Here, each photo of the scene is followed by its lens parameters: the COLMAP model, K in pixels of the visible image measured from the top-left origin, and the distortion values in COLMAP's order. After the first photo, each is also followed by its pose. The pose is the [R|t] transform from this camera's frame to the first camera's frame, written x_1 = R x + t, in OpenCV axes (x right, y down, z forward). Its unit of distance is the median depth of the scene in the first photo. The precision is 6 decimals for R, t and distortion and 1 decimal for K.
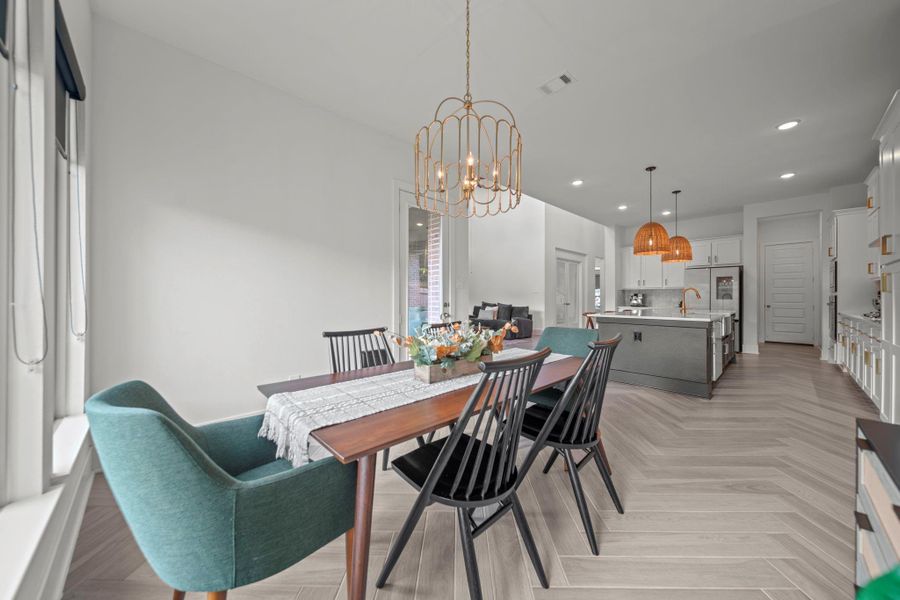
lens RADIAL K [[317.5, 0, 450.2], [0, 317.5, 297.6], [0, 0, 1]] dist [-0.006327, -0.000108]
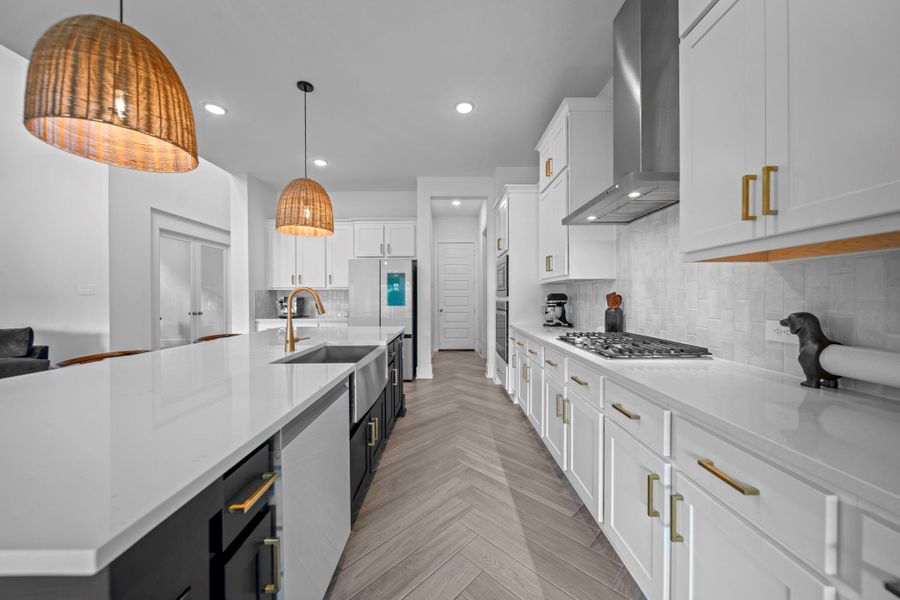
lens RADIAL K [[317.5, 0, 450.2], [0, 317.5, 297.6], [0, 0, 1]] dist [-0.006327, -0.000108]
pose [[0.679033, -0.003944, 0.734097, 0.439649], [0.004525, 0.999989, 0.001187, -0.012773], [-0.734094, 0.002516, 0.679043, 0.443027]]
